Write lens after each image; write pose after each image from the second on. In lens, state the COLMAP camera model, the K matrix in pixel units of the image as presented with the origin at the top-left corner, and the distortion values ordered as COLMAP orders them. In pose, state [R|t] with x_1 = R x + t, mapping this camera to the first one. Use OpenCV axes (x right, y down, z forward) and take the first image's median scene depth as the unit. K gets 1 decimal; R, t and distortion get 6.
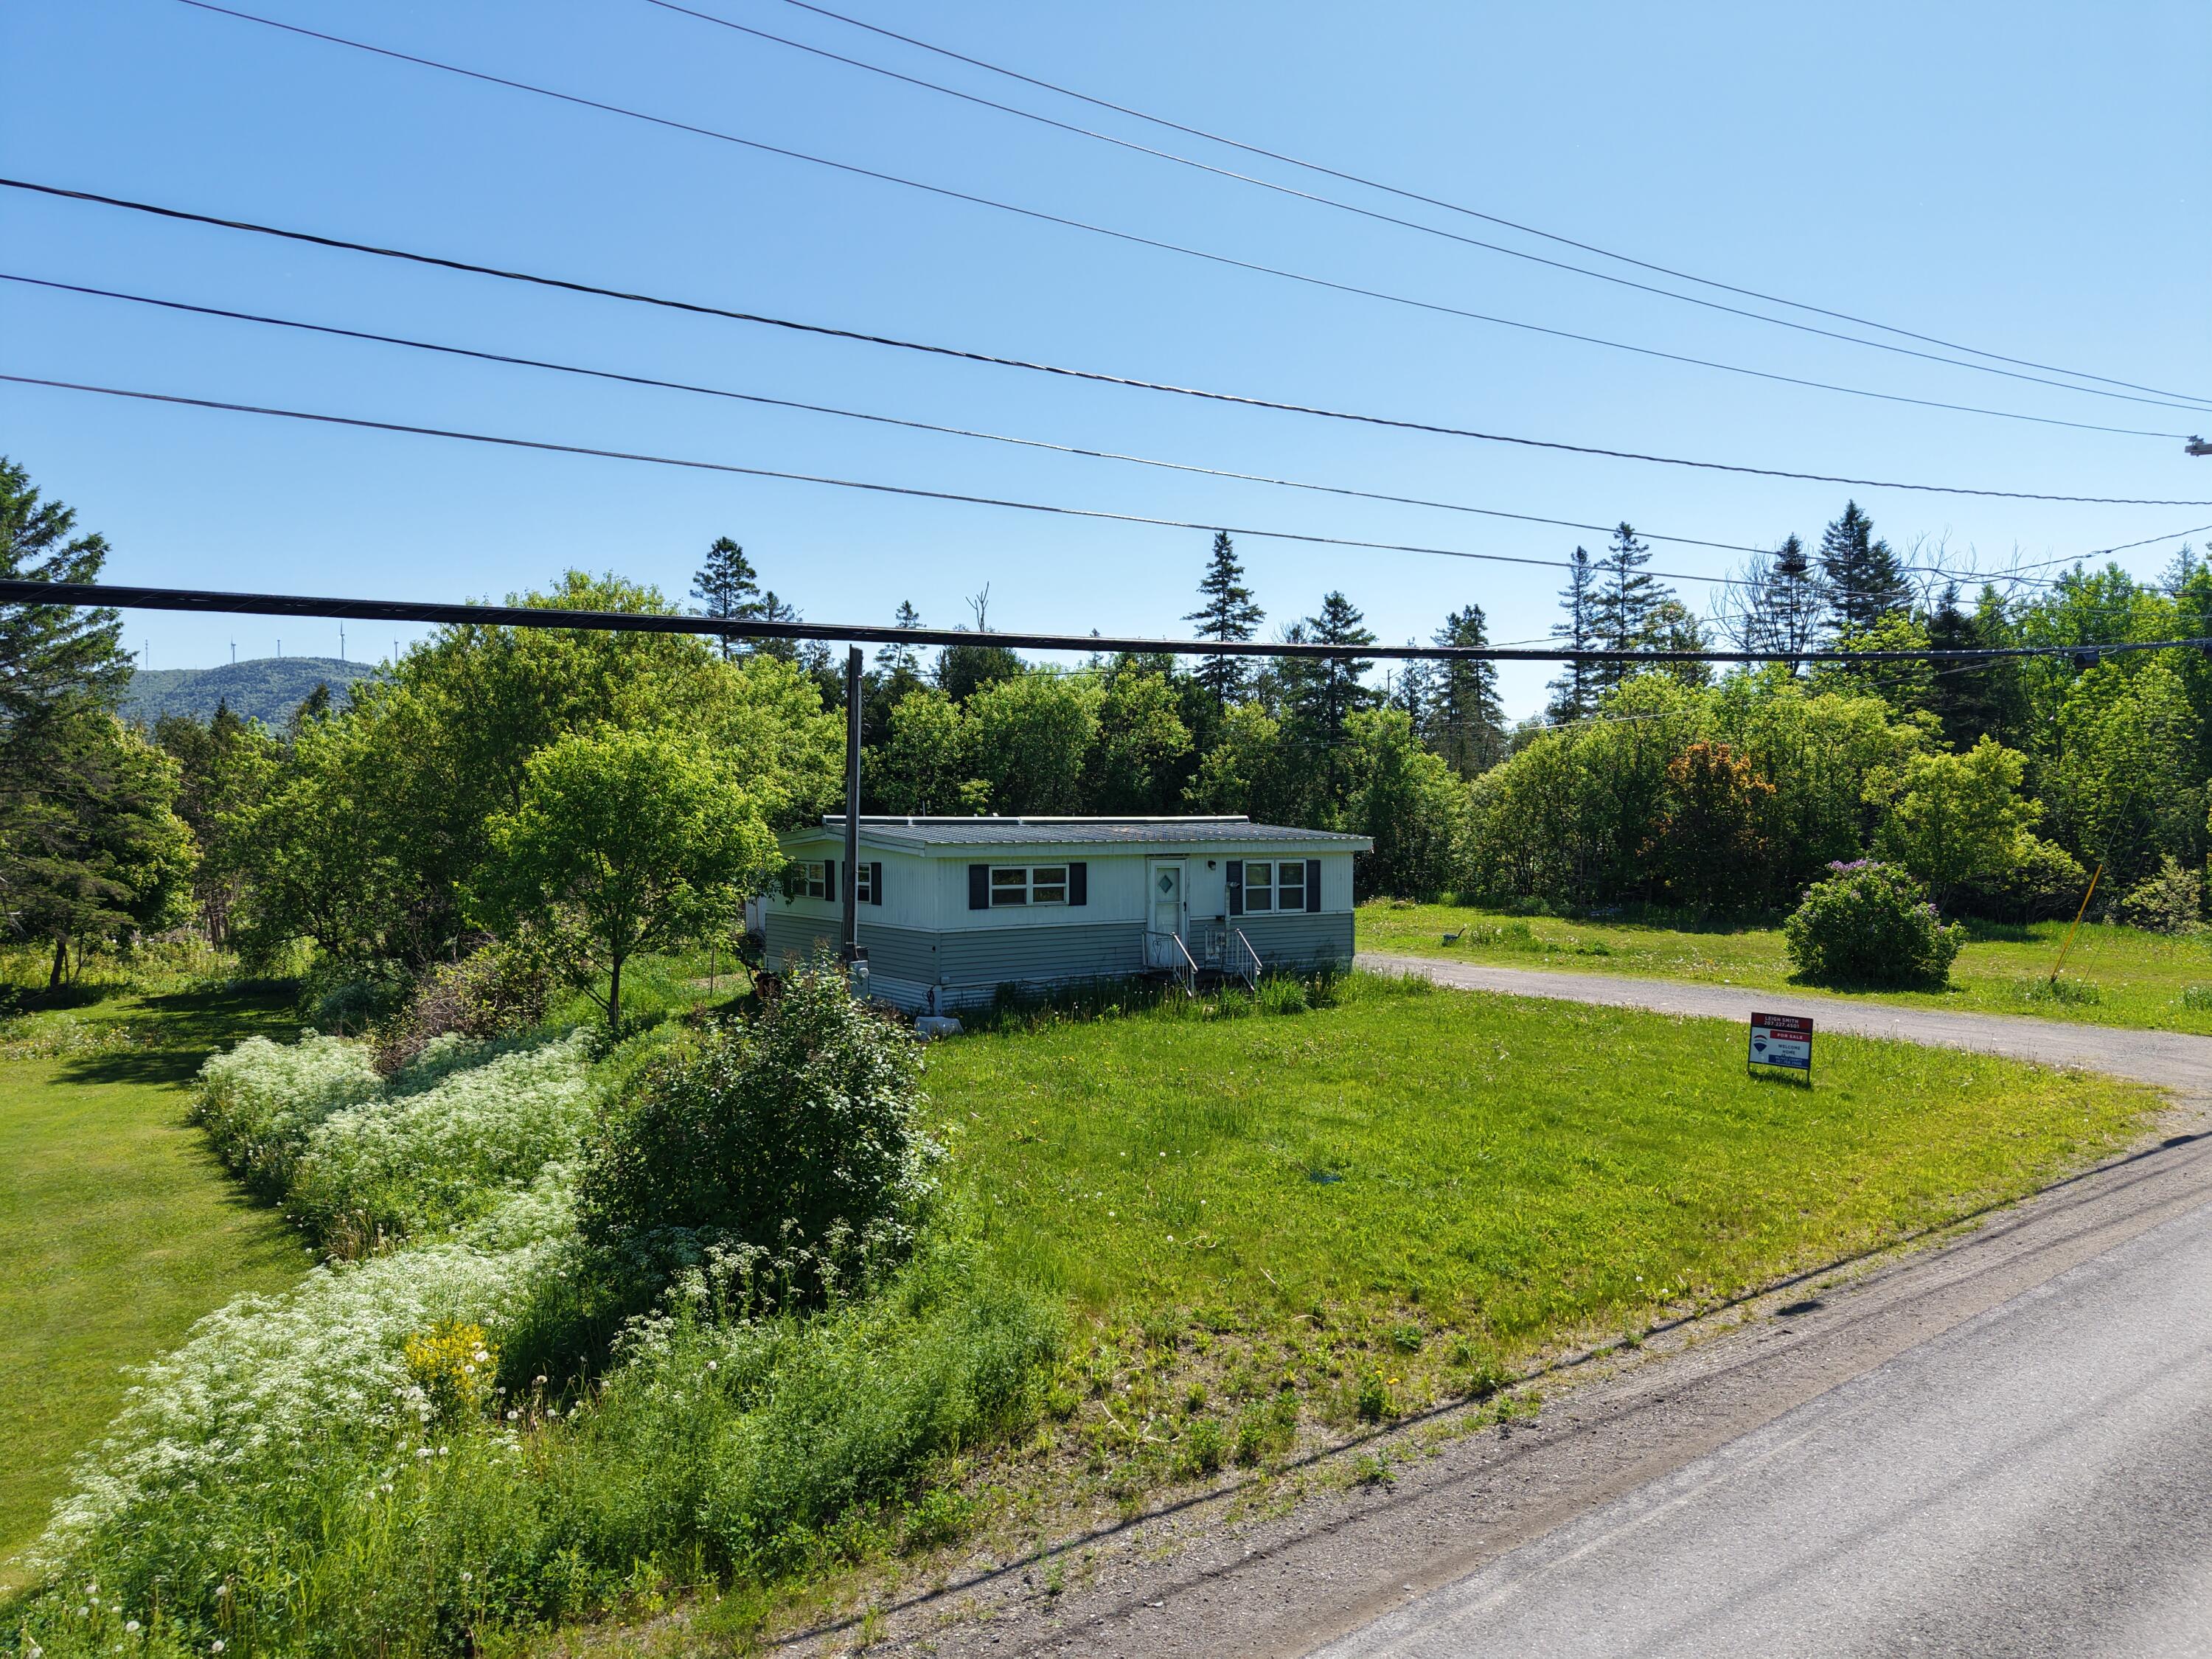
lens RADIAL K [[1483.7, 0, 1120.3], [0, 1483.7, 814.1], [0, 0, 1]] dist [0.025393, -0.027766]
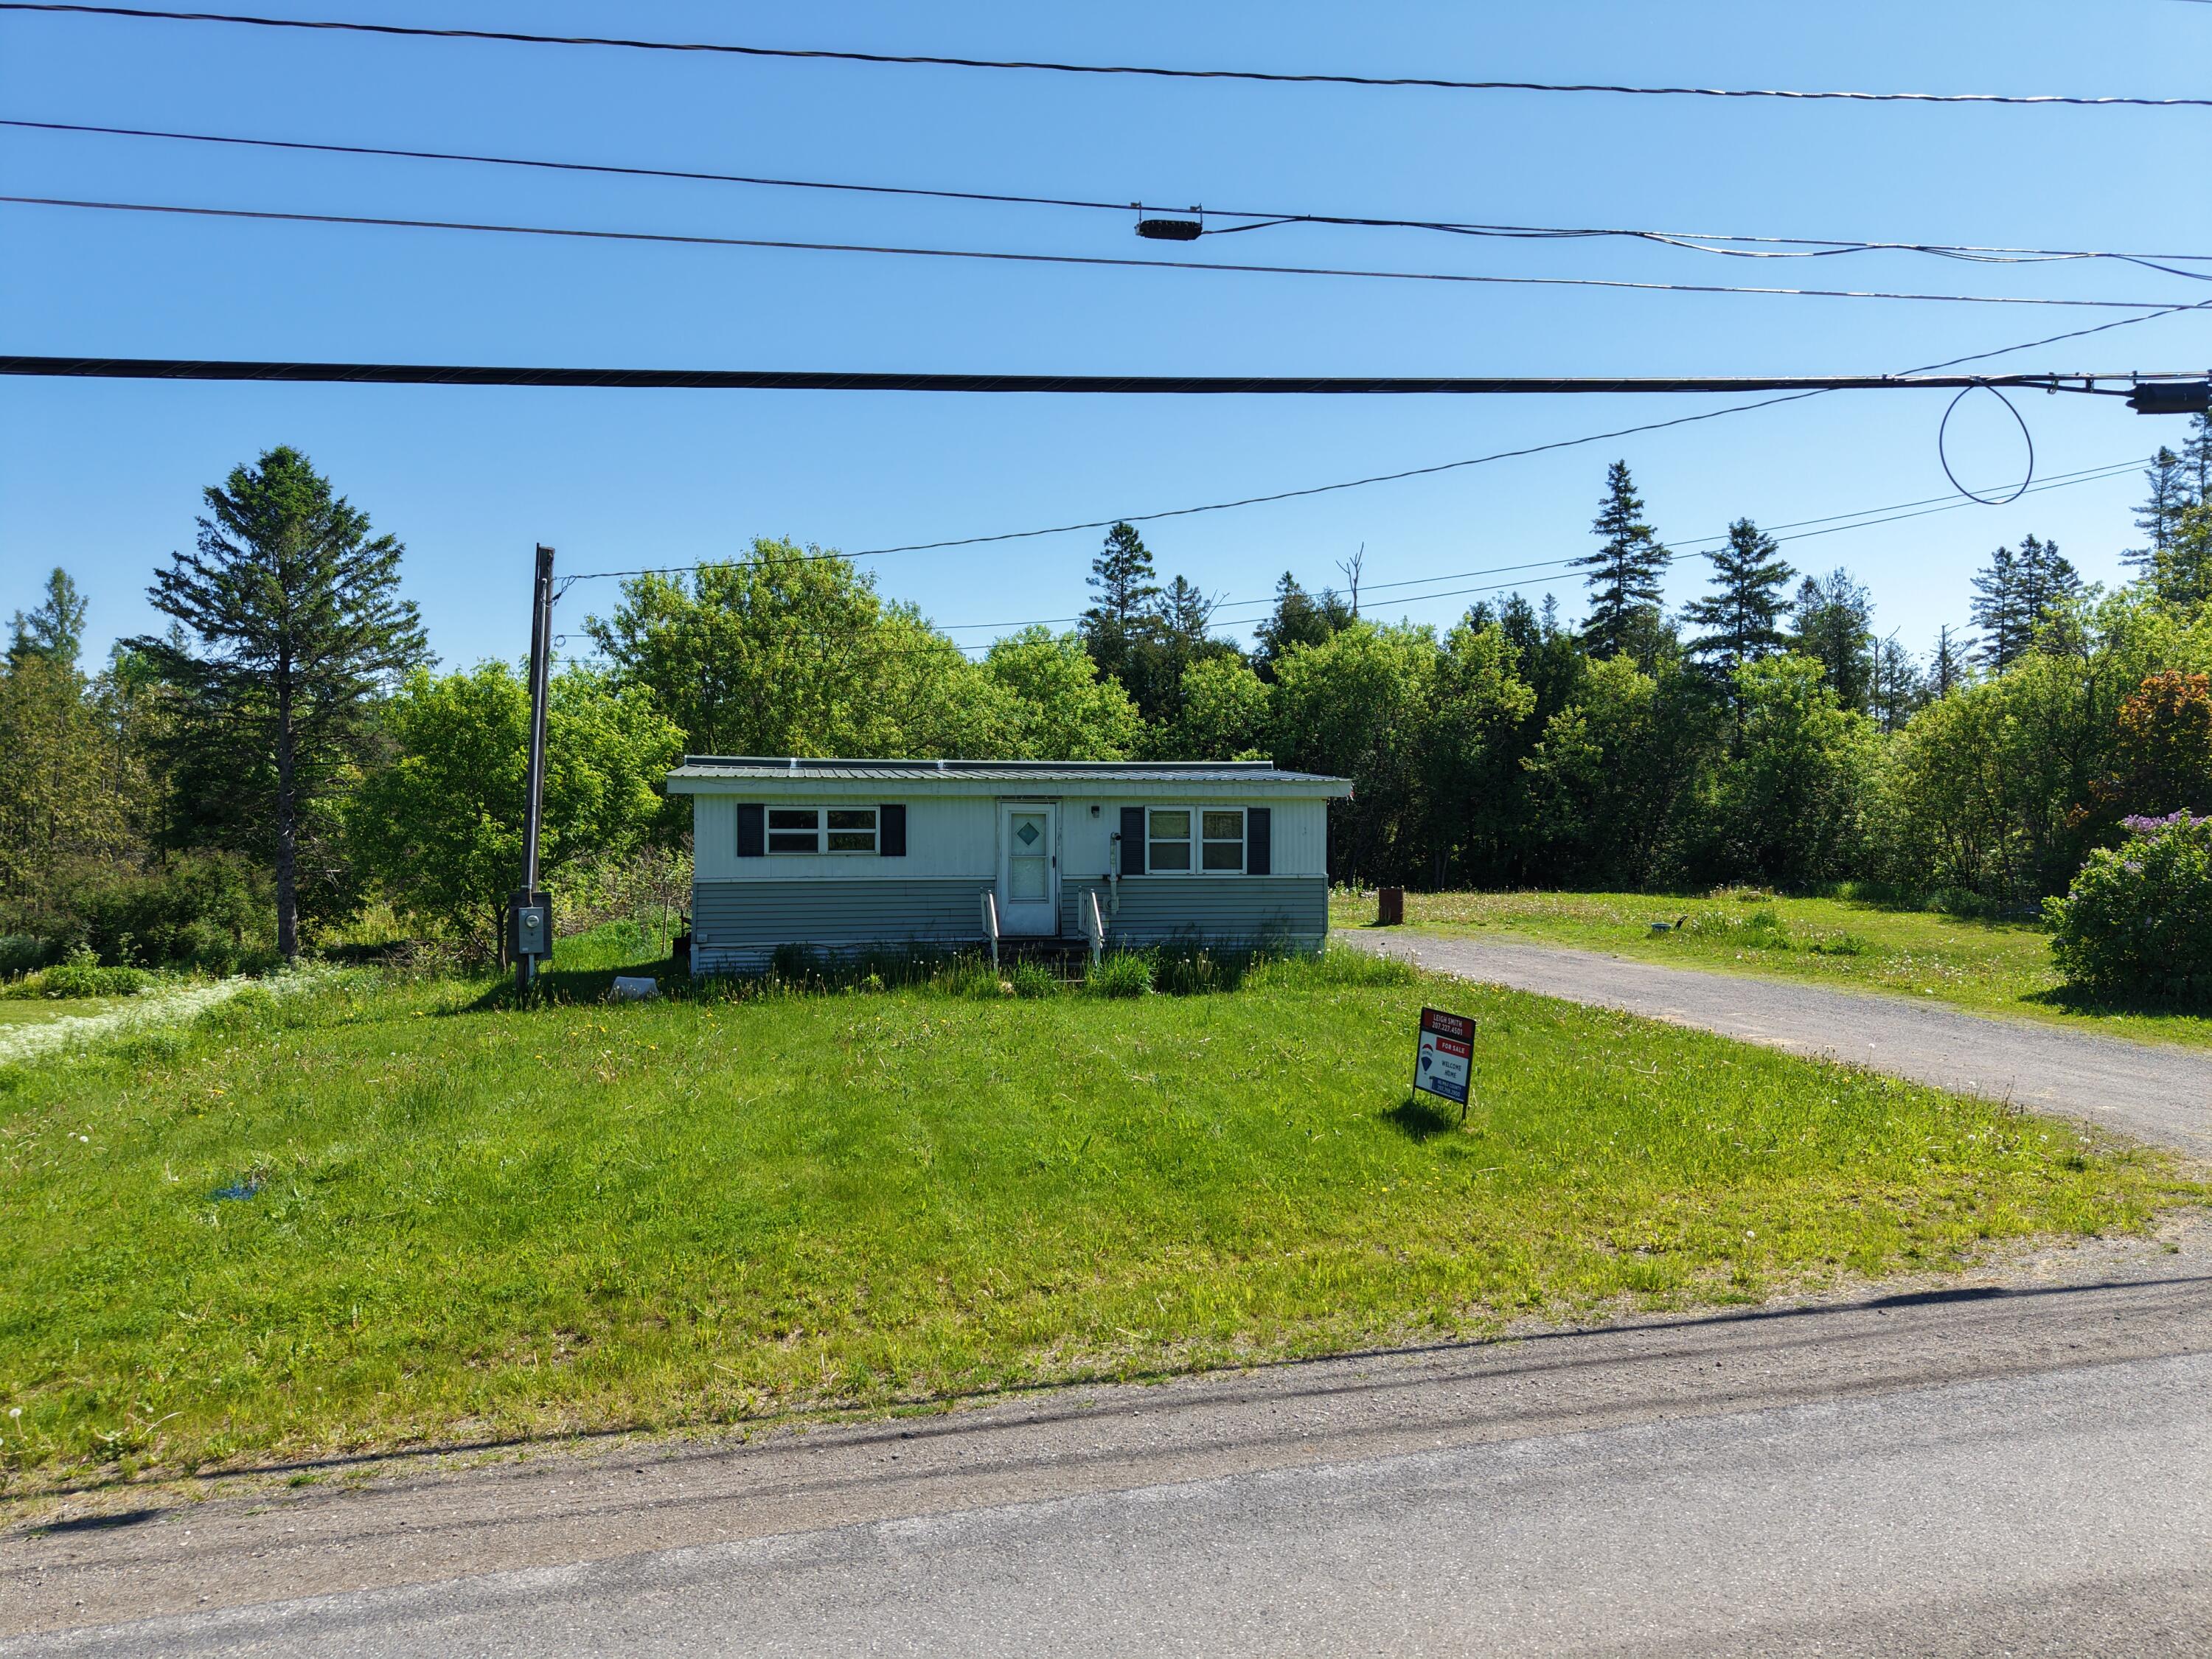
lens RADIAL K [[1483.7, 0, 1103.5], [0, 1483.7, 835.2], [0, 0, 1]] dist [0.025393, -0.027766]
pose [[0.918550, 0.002552, -0.395298, 0.166870], [0.002600, 0.999919, 0.012495, 0.016340], [0.395297, -0.012505, 0.918468, 0.116799]]
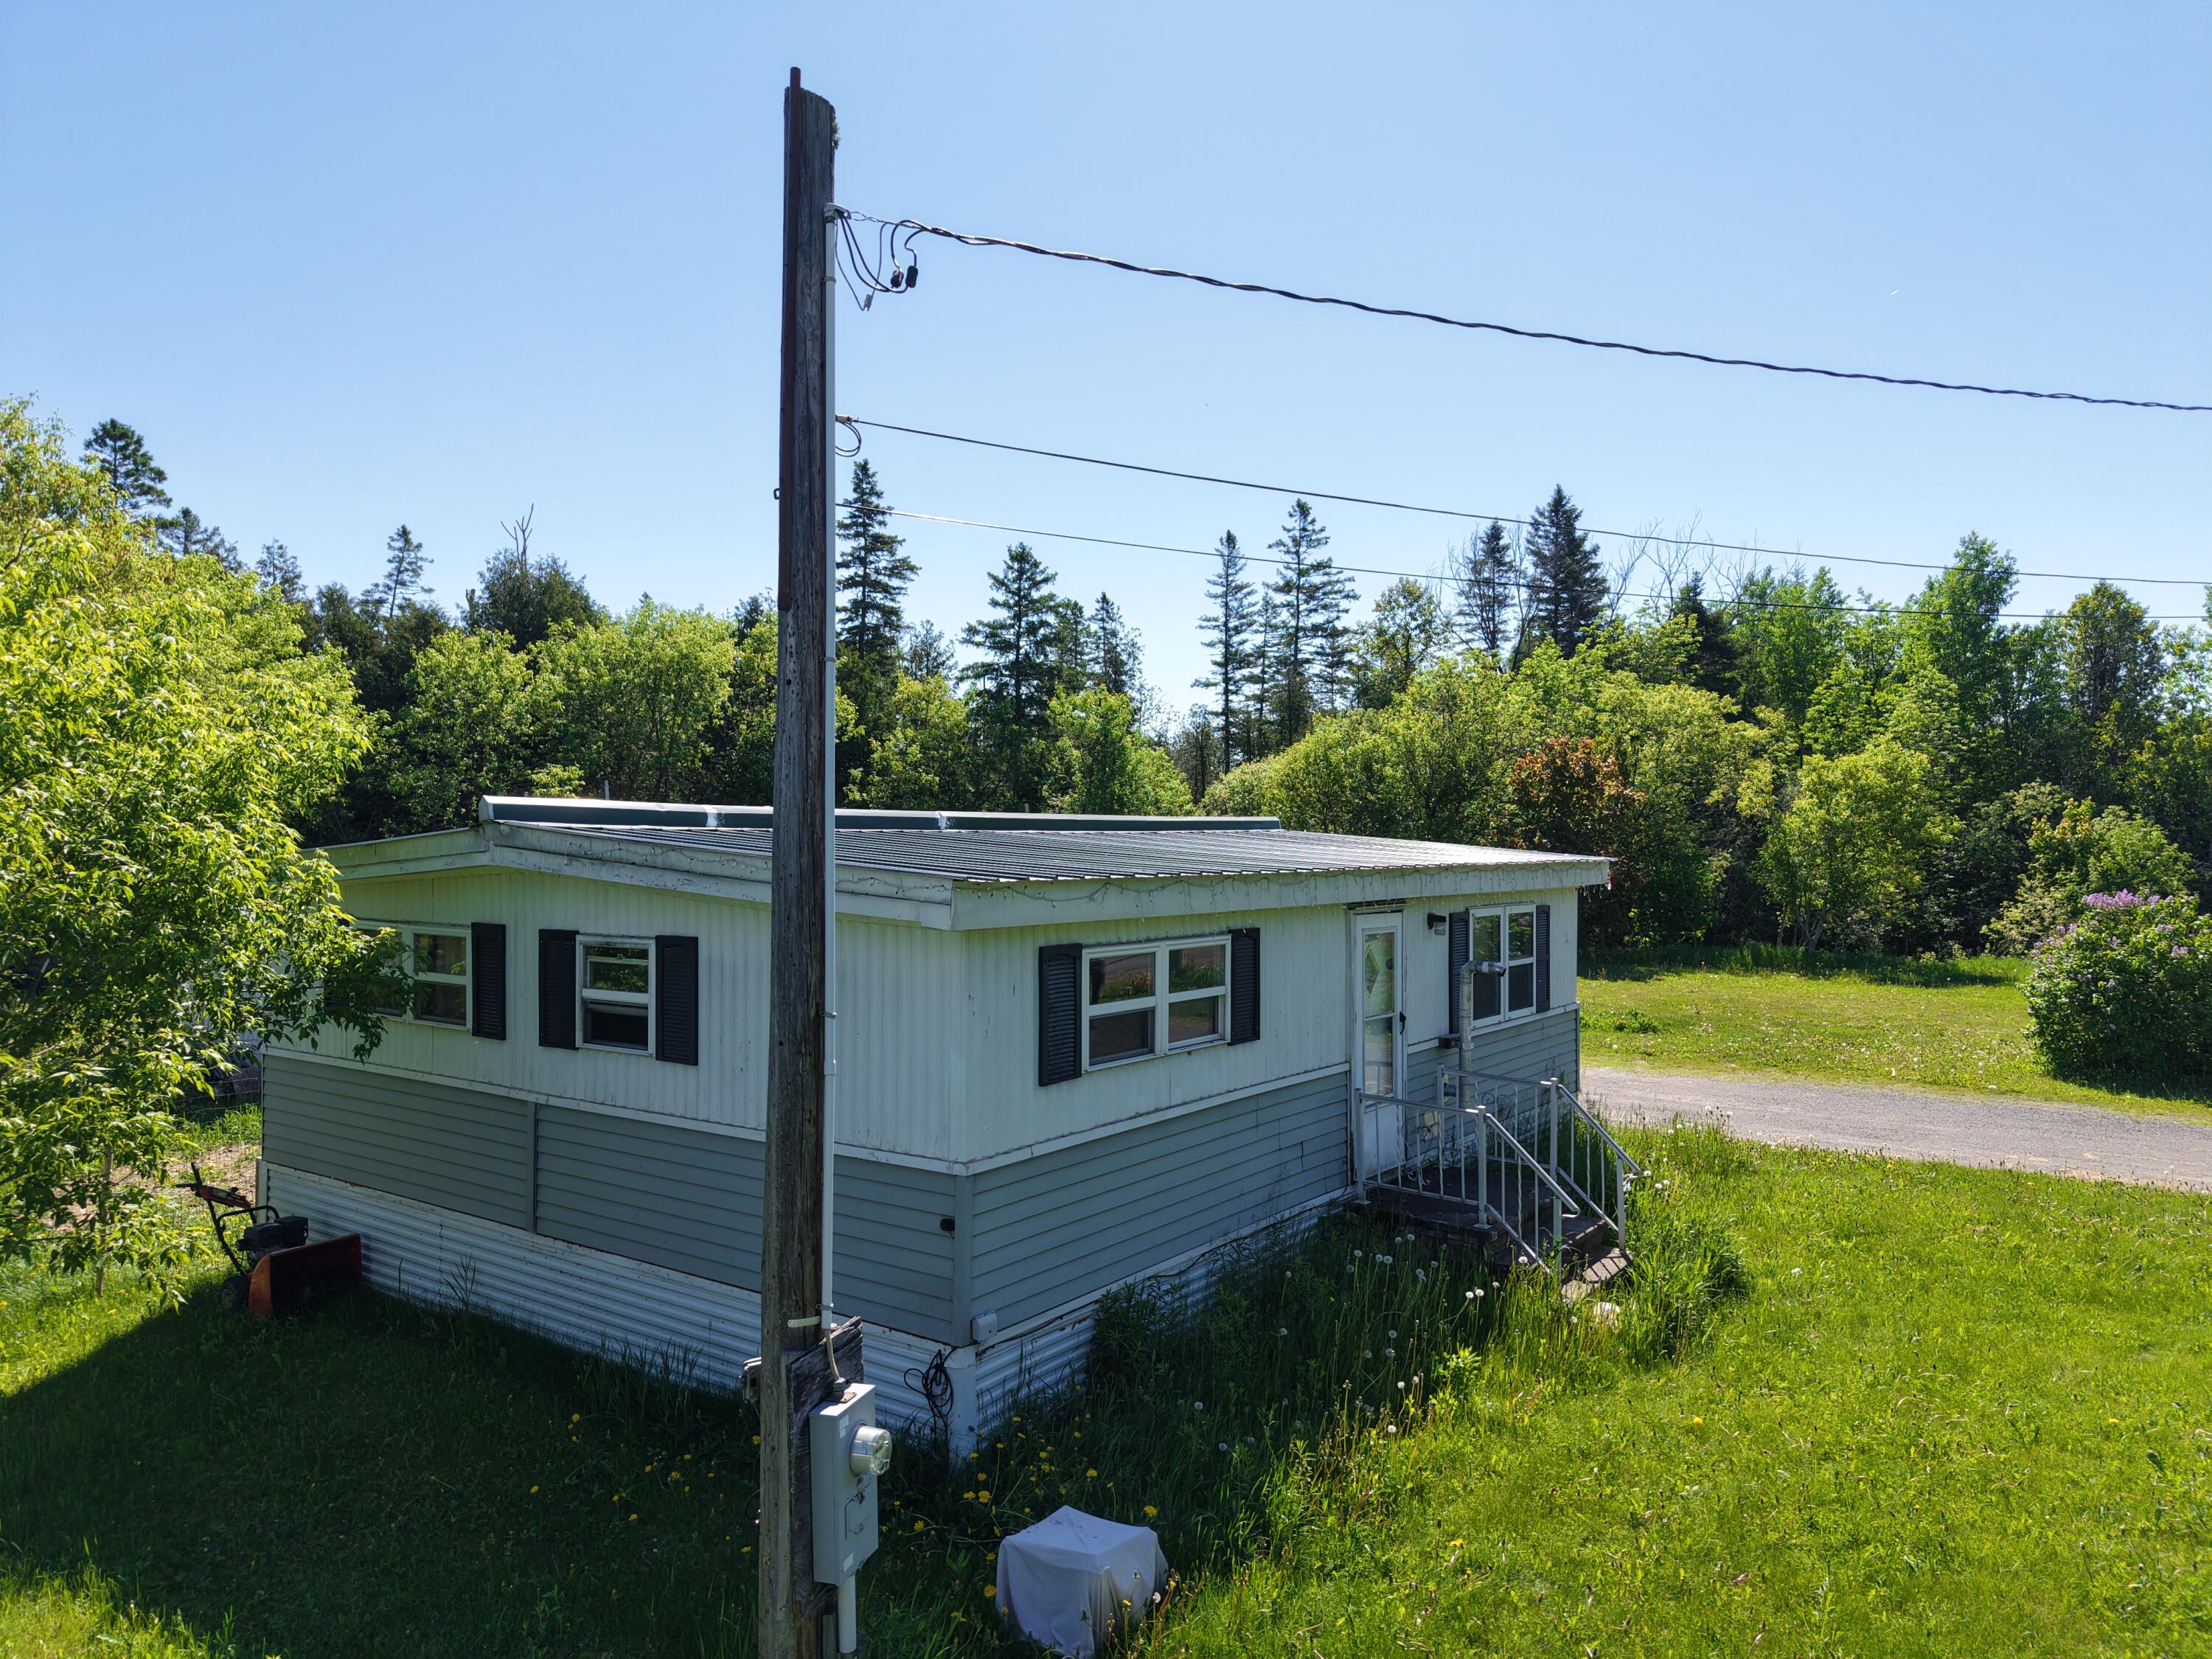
lens RADIAL K [[1483.7, 0, 1125.5], [0, 1483.7, 833.5], [0, 0, 1]] dist [0.025393, -0.027766]
pose [[0.942915, 0.006391, 0.332971, -0.074816], [-0.007671, 0.999967, 0.002528, 0.003221], [-0.332944, -0.004938, 0.942934, 0.268586]]
